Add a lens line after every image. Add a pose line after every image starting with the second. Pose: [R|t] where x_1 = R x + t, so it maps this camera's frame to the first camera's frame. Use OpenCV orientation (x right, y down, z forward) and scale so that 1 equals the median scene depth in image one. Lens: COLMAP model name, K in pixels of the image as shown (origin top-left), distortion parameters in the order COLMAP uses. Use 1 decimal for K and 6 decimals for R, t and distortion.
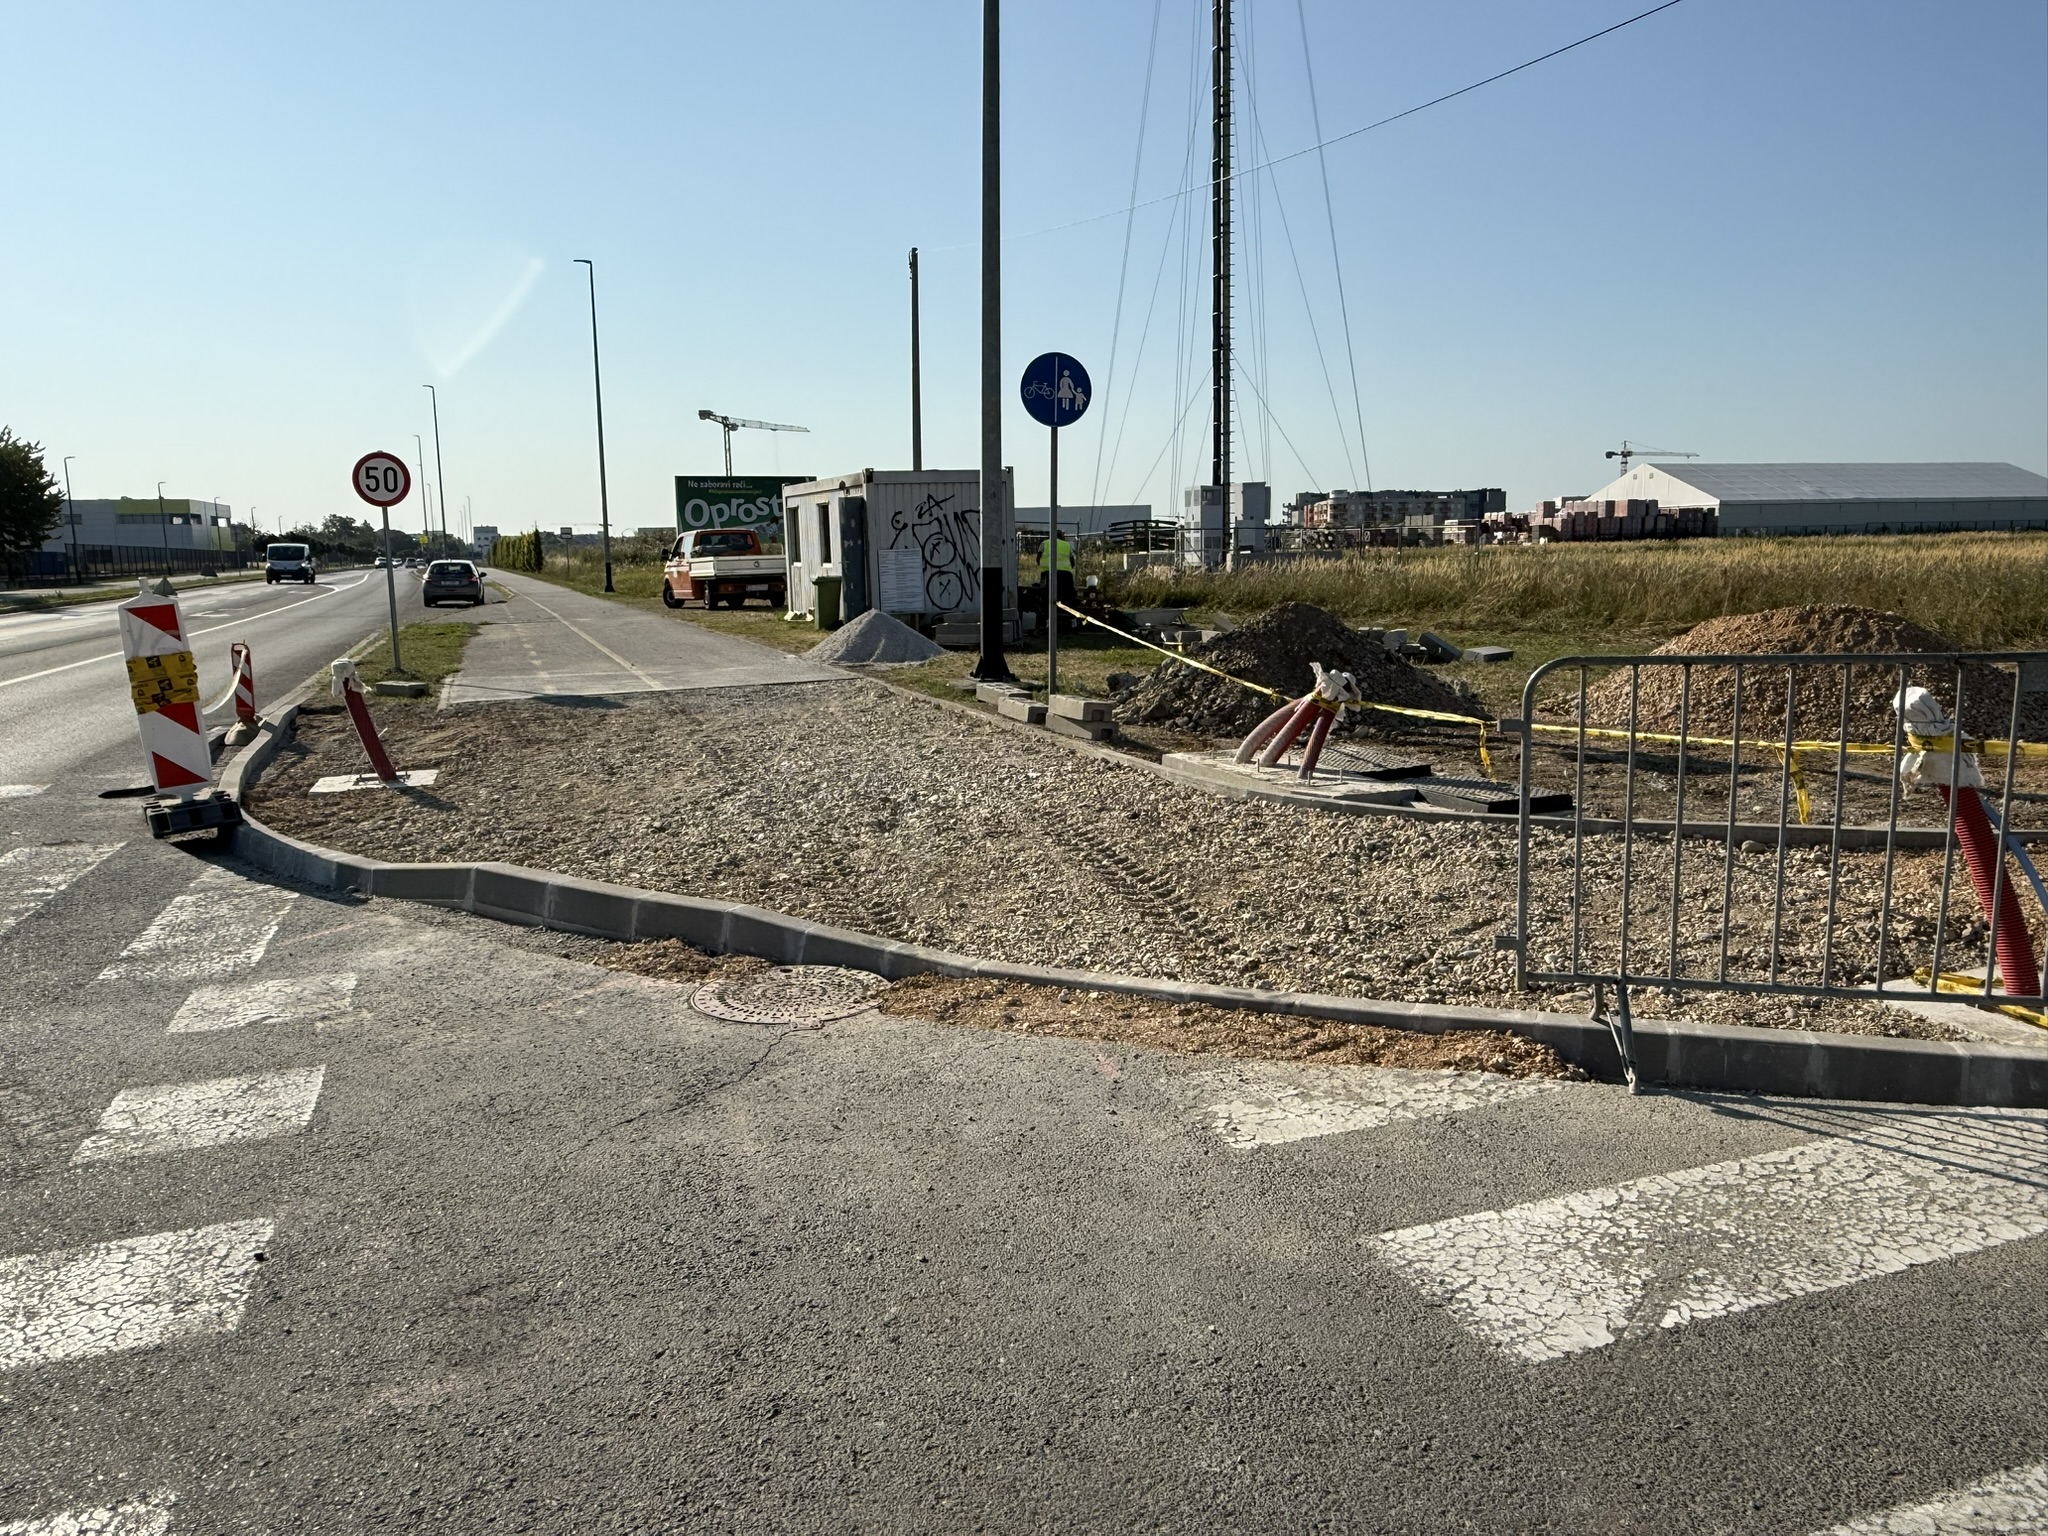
lens RADIAL K [[1430.4, 0, 1021.9], [0, 1430.4, 777.8], [0, 0, 1]] dist [0.003961, 0.005754]
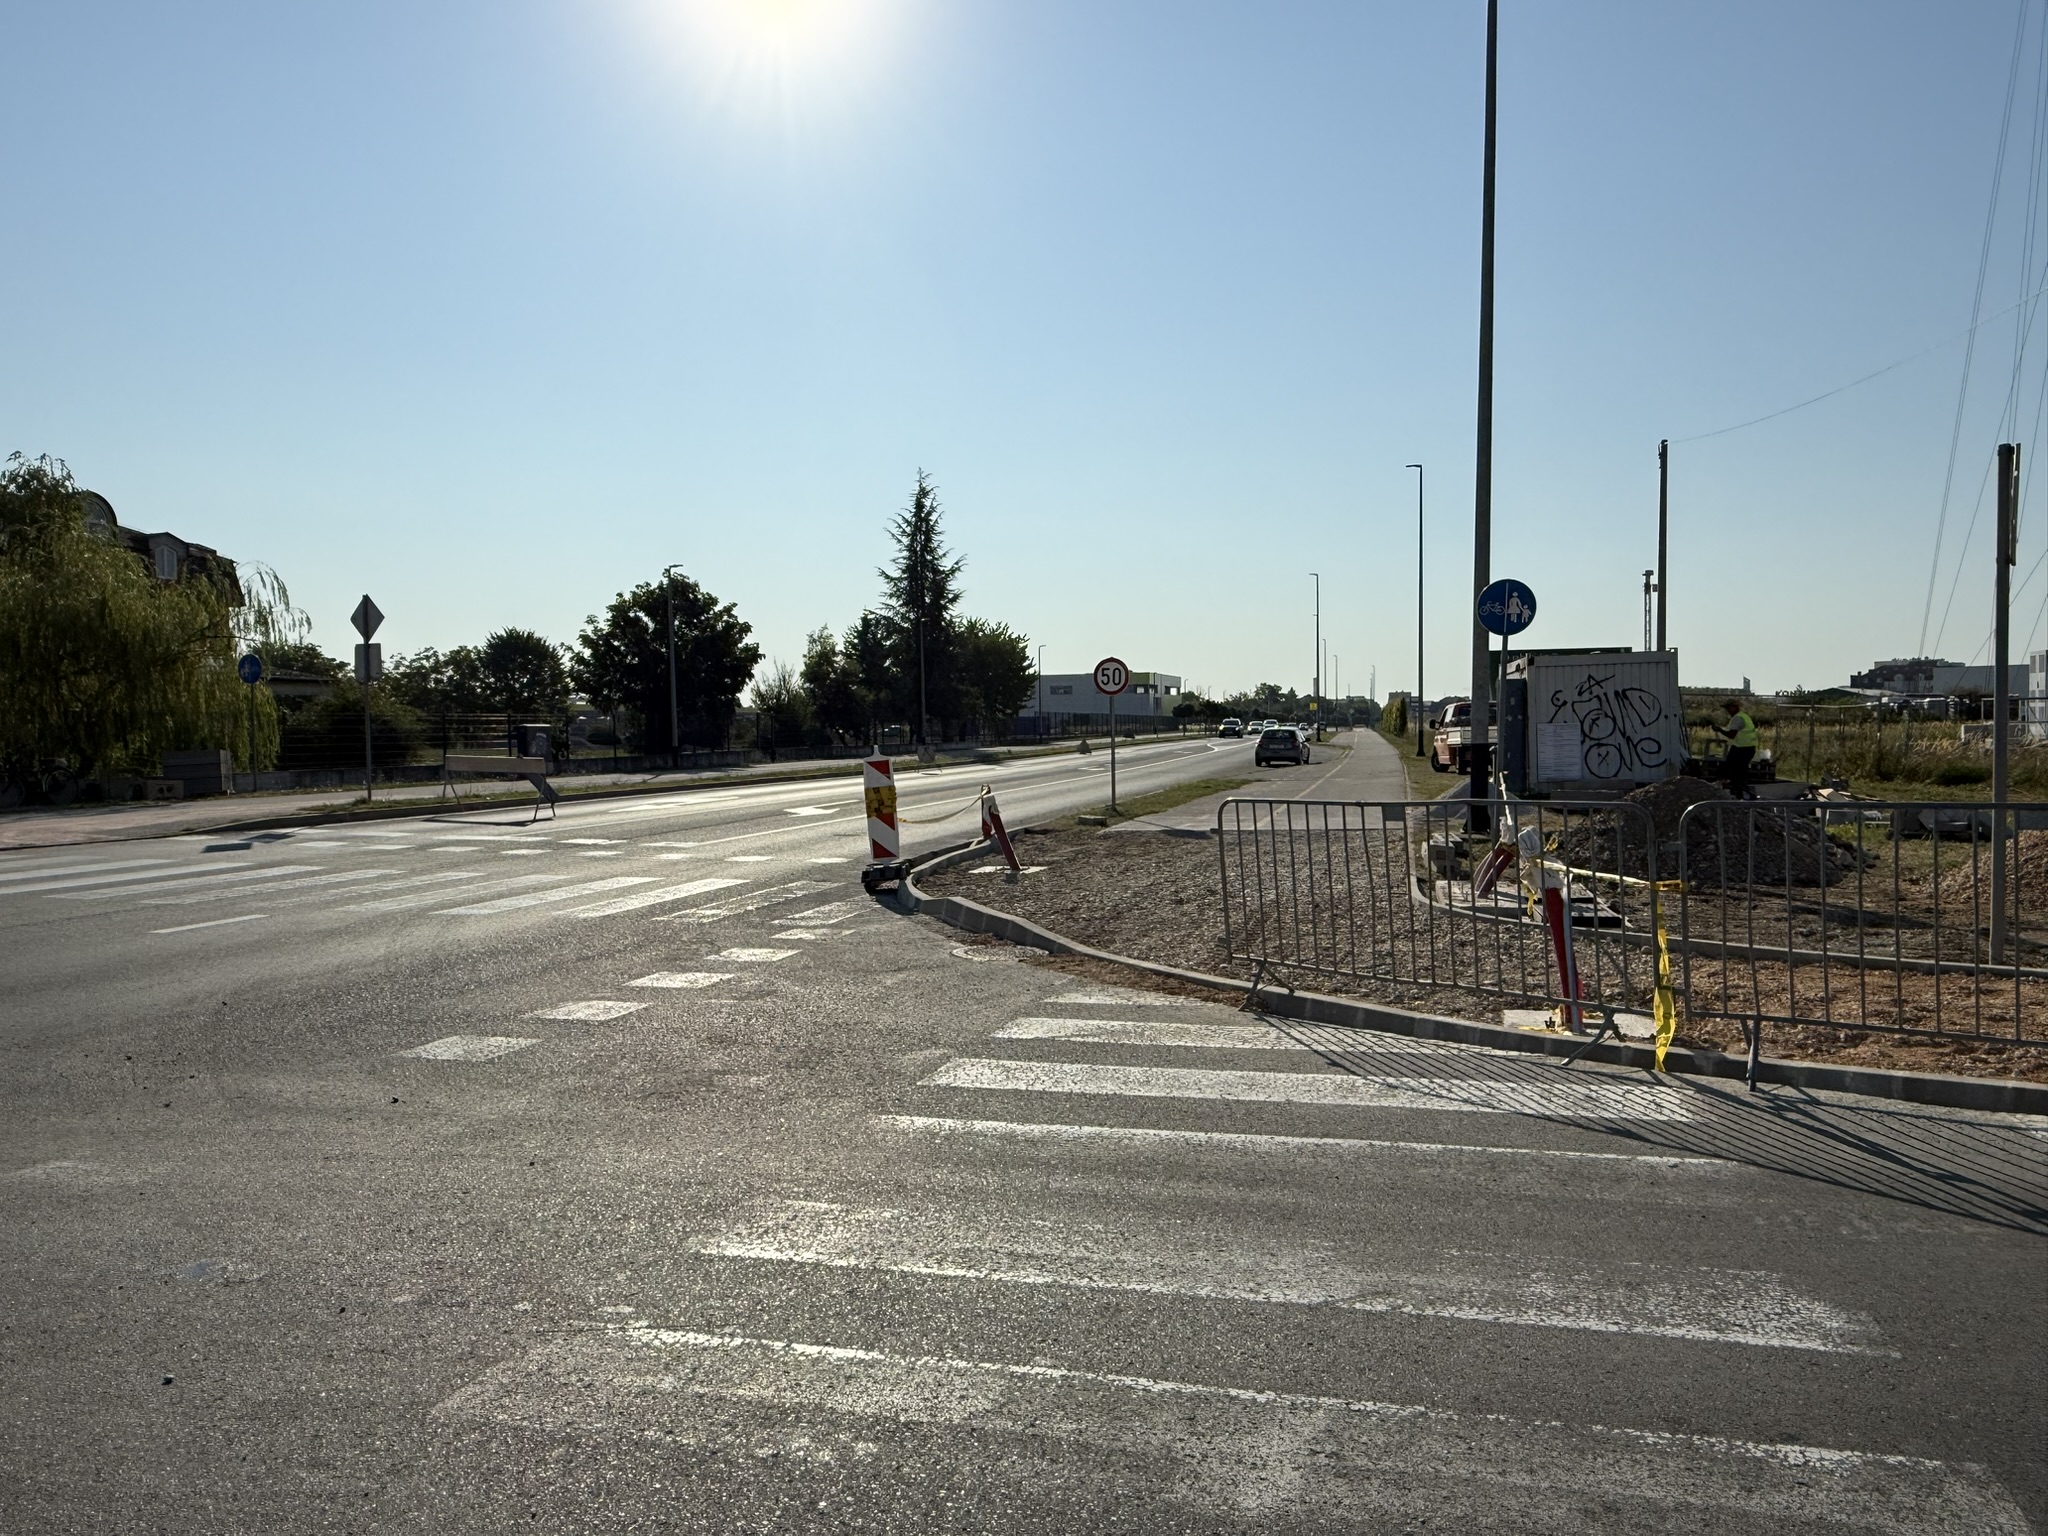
lens RADIAL K [[1430.4, 0, 1023.4], [0, 1430.4, 768.8], [0, 0, 1]] dist [0.003961, 0.005754]
pose [[0.819289, 0.022922, -0.572922, 0.209567], [-0.091162, 0.991698, -0.090686, 0.014515], [0.566087, 0.126527, 0.814577, -0.140261]]
